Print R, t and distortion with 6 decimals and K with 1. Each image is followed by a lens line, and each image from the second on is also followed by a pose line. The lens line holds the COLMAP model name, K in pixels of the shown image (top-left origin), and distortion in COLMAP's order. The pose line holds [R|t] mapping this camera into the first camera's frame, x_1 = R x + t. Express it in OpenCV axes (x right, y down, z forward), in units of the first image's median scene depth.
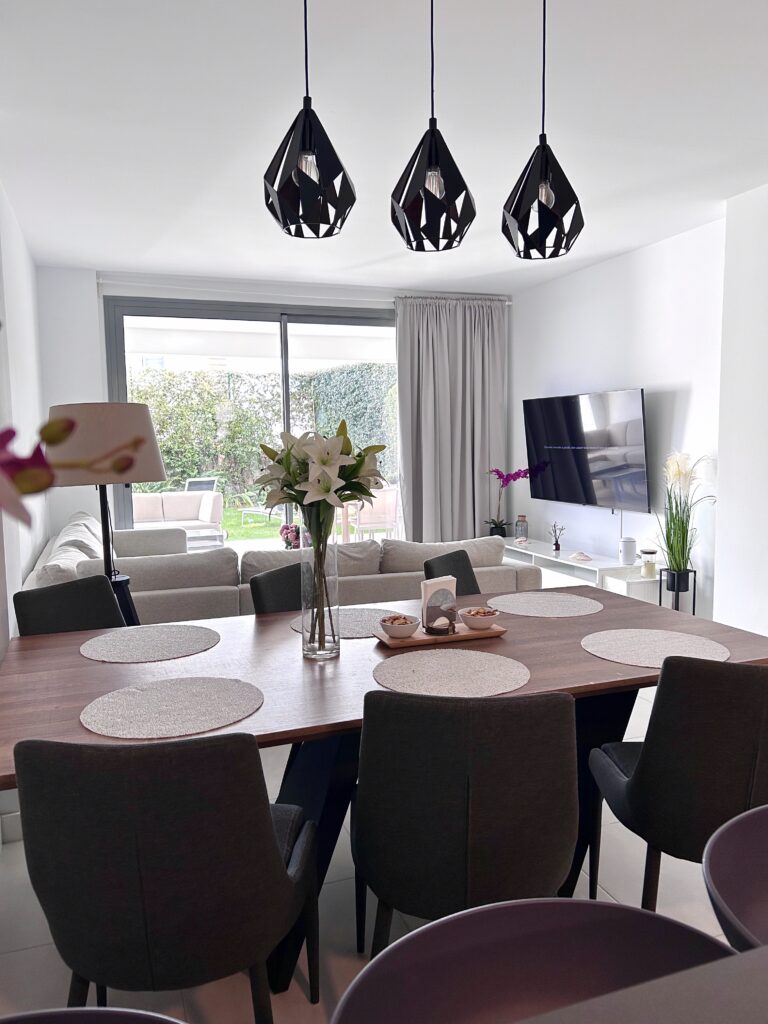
lens RADIAL K [[766.0, 0, 384.0], [0, 766.0, 524.6], [0, 0, 1]] dist [0.081032, -0.116679]
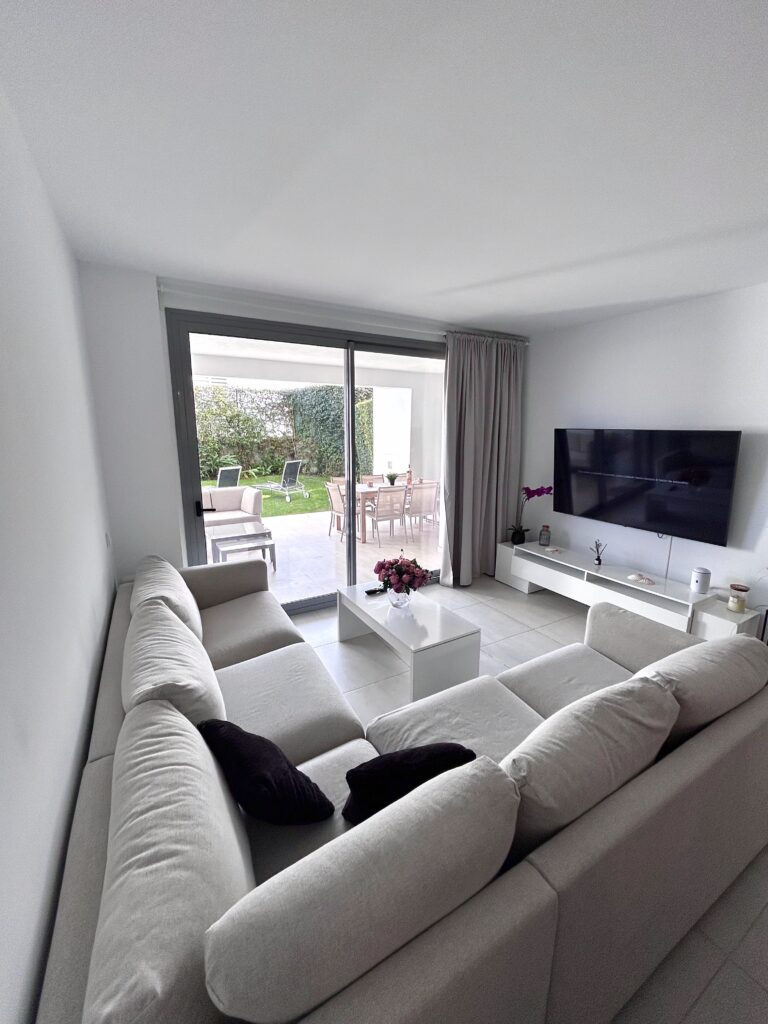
lens RADIAL K [[410.5, 0, 384.7], [0, 410.5, 508.9], [0, 0, 1]] dist [0.000583, 0.000141]
pose [[0.984740, -0.016553, 0.173244, -0.177198], [0.001755, 0.996360, 0.085227, -0.093227], [-0.174025, -0.083622, 0.981184, 0.421511]]
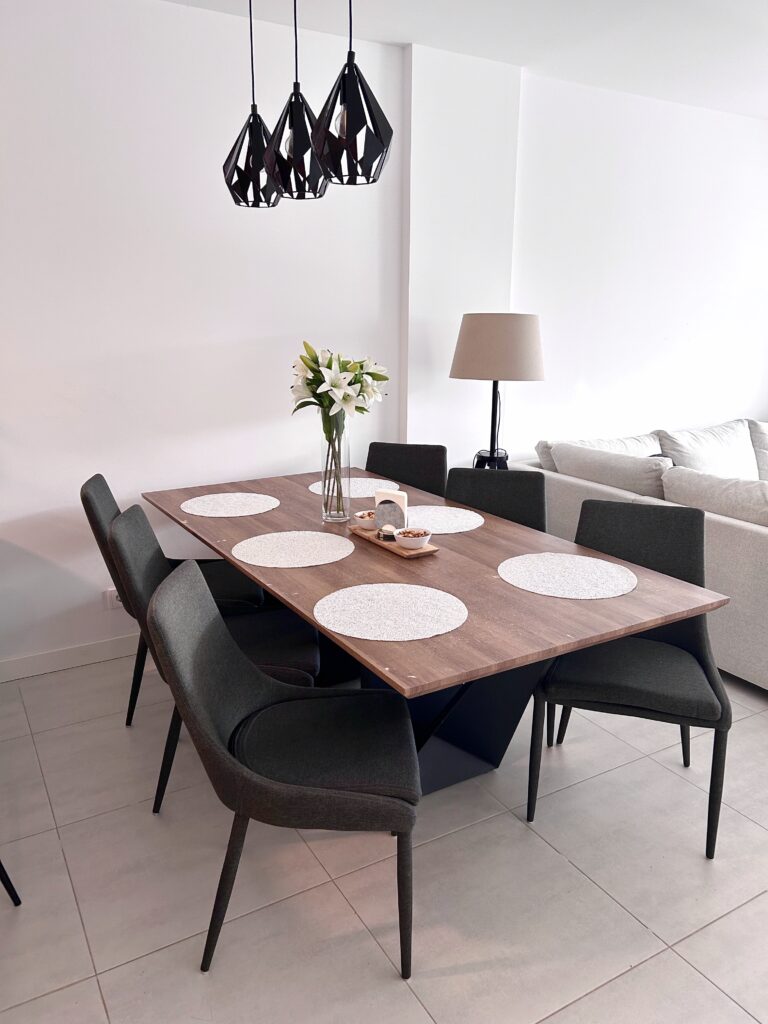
lens RADIAL K [[782.7, 0, 383.9], [0, 782.7, 516.7], [0, 0, 1]] dist [0.108214, -0.134265]
pose [[0.188492, 0.260414, -0.946919, 0.382125], [-0.121147, 0.963004, 0.240722, -0.054005], [0.974574, 0.069342, 0.213066, 0.251607]]
